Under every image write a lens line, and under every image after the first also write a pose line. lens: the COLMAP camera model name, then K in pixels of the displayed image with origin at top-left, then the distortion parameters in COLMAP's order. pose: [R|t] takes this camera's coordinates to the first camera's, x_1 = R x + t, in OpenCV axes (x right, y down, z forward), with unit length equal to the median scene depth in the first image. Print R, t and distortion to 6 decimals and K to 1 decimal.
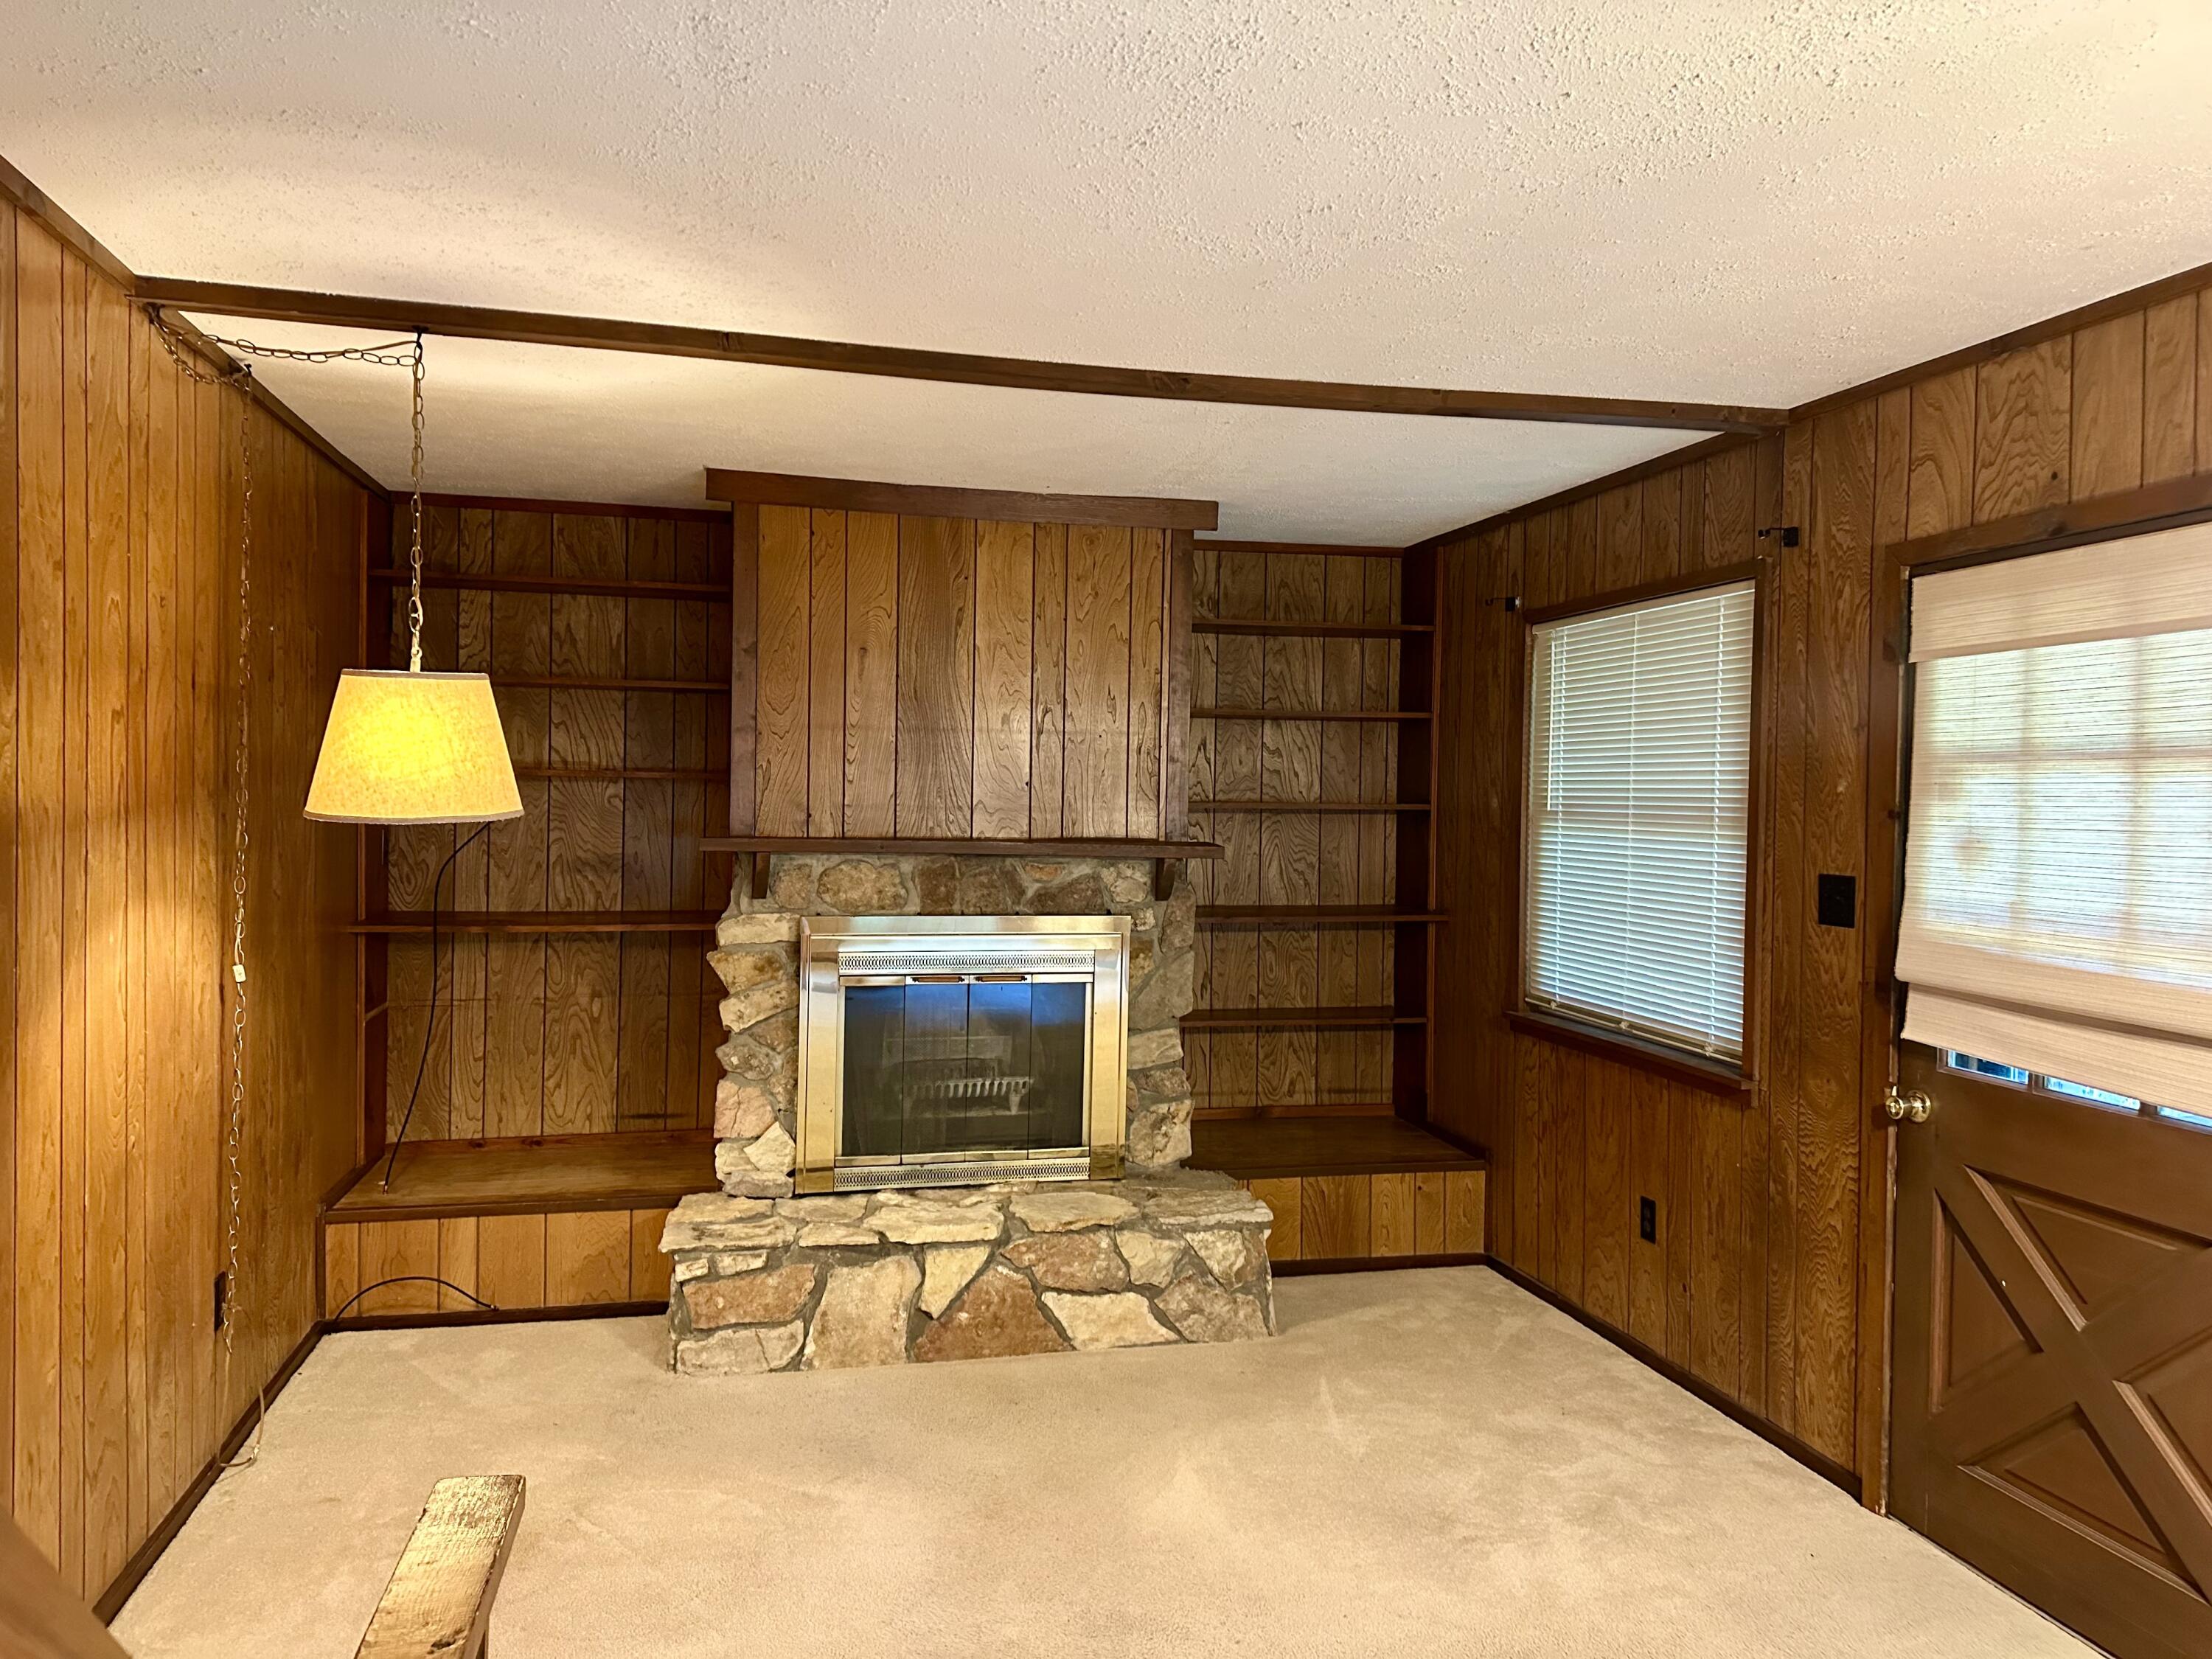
lens RADIAL K [[1526.8, 0, 1102.5], [0, 1526.8, 814.0], [0, 0, 1]] dist [0.121255, -0.234011]
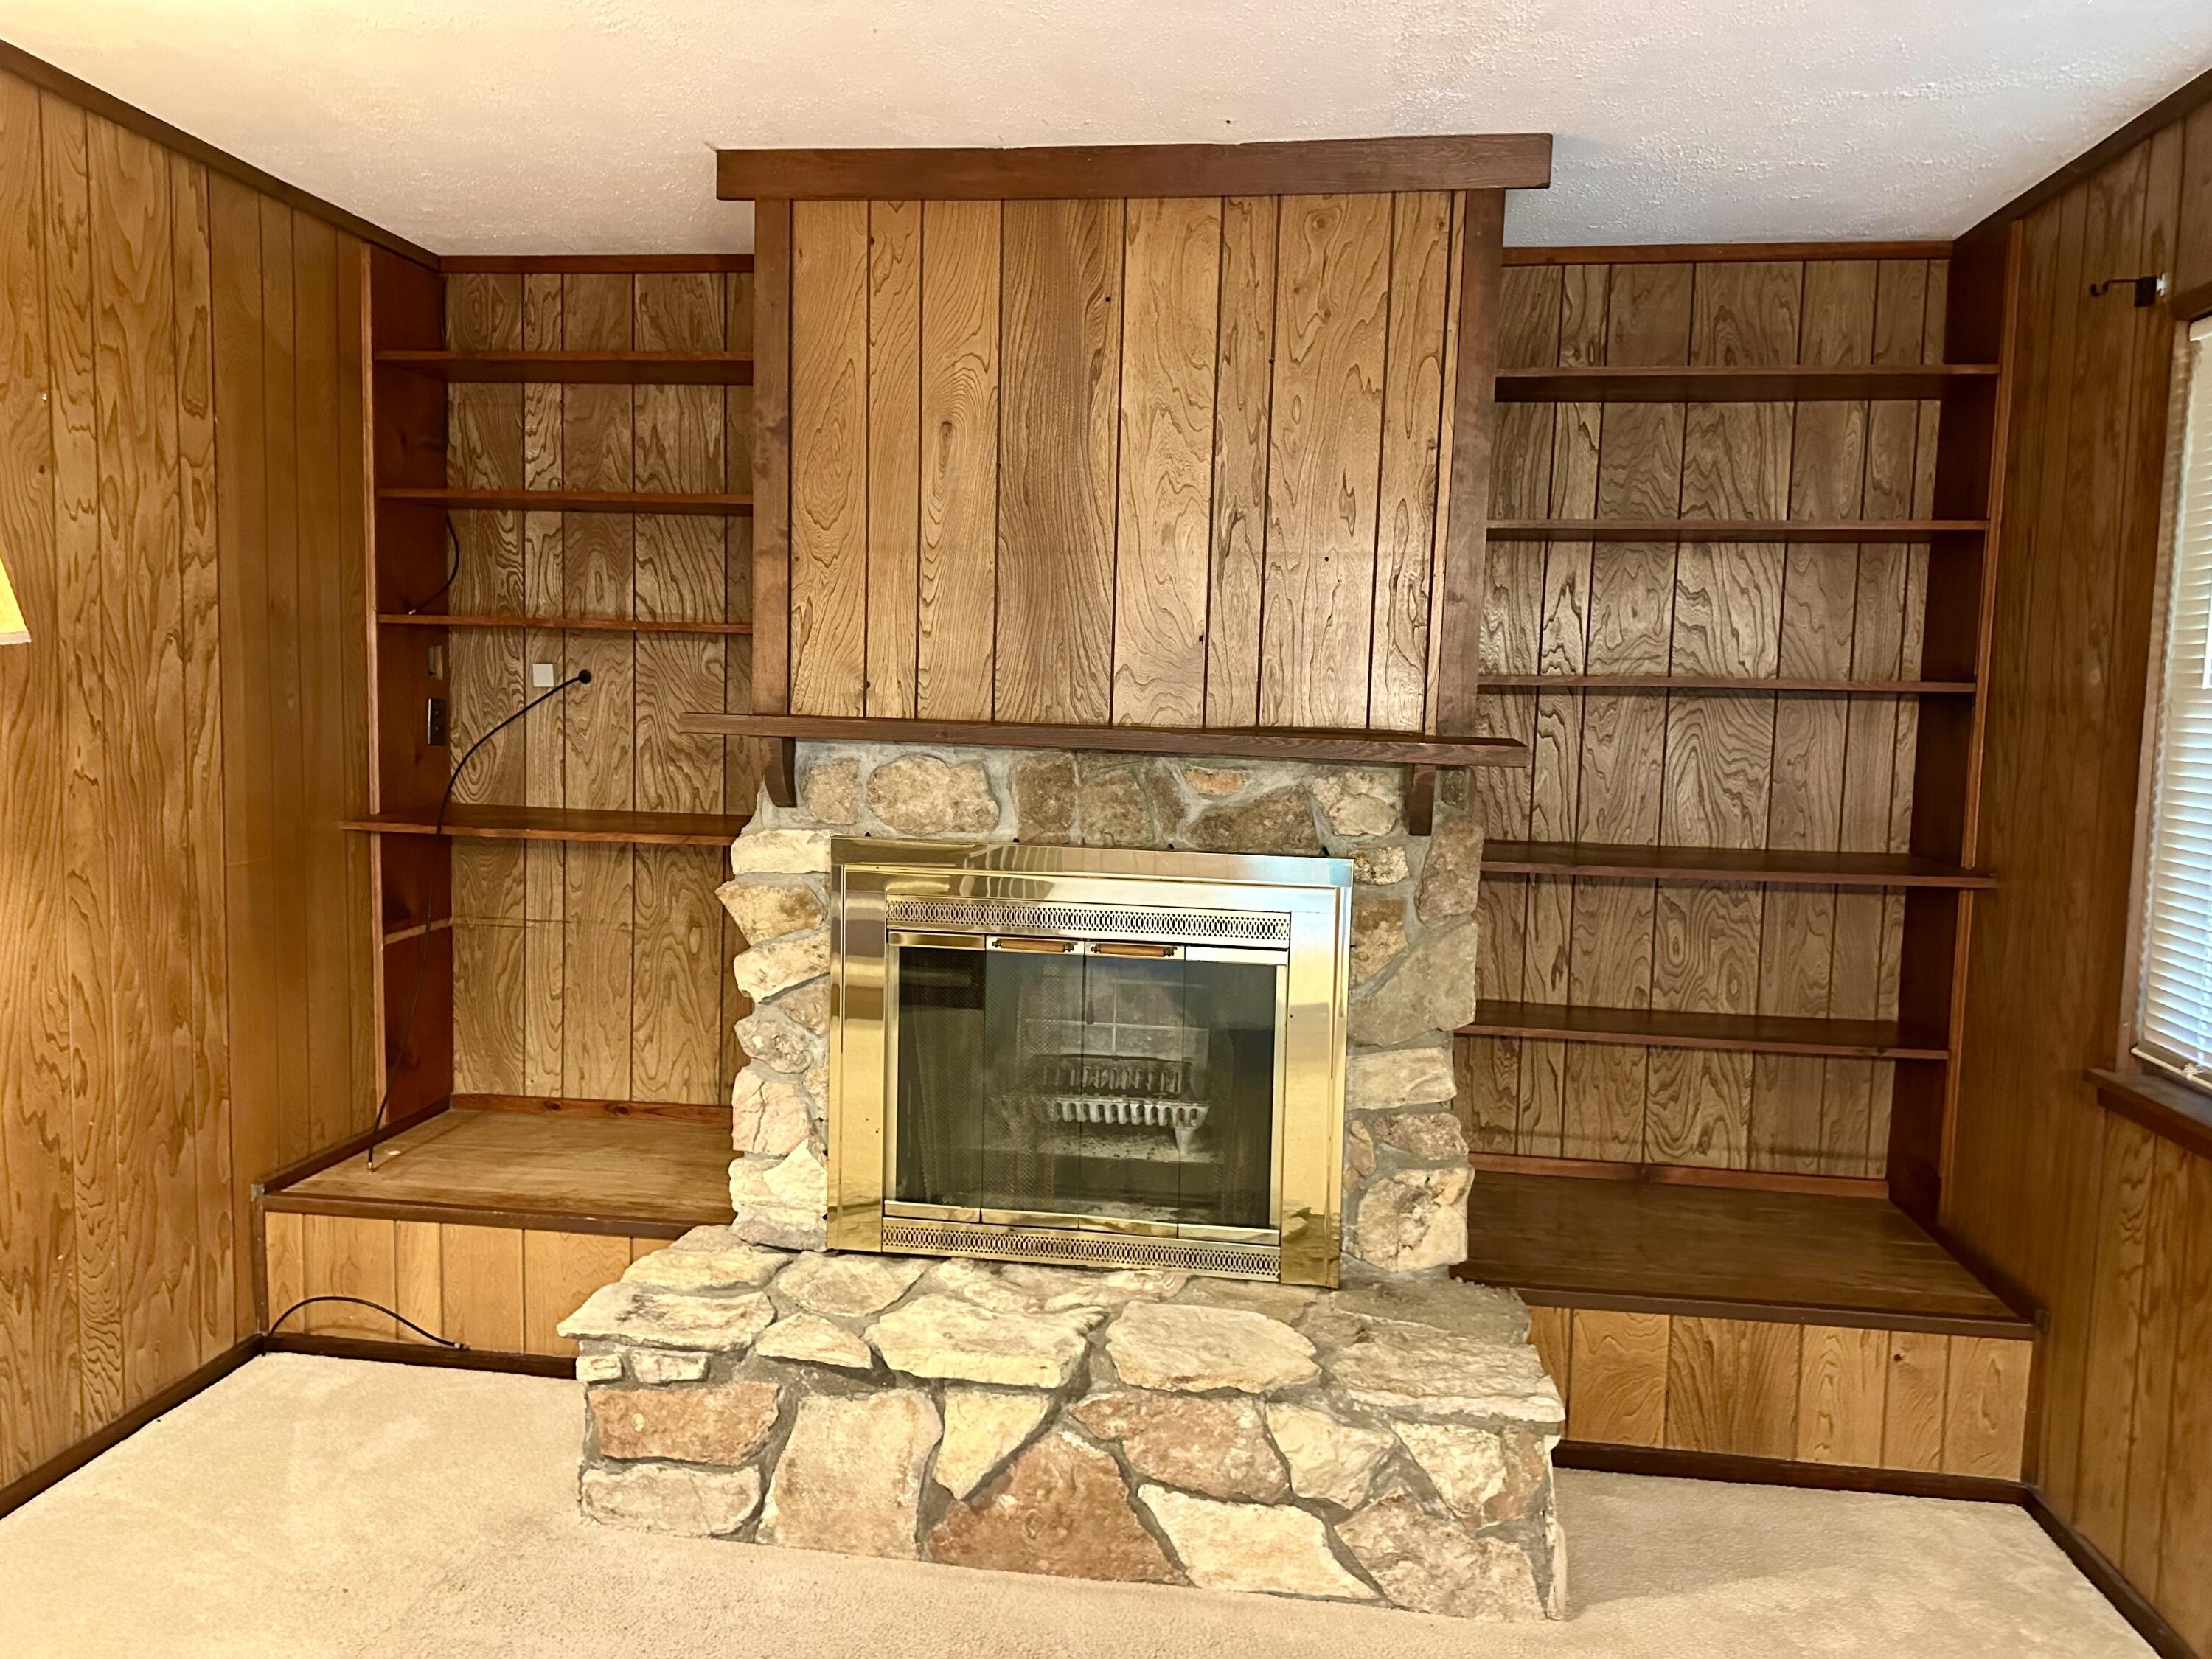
lens RADIAL K [[1526.8, 0, 1102.5], [0, 1526.8, 814.0], [0, 0, 1]] dist [0.121255, -0.234011]
pose [[0.935728, 0.038867, -0.350575, 0.132053], [-0.016582, 0.997659, 0.066347, 0.010847], [0.352333, -0.056269, 0.934182, 0.401525]]
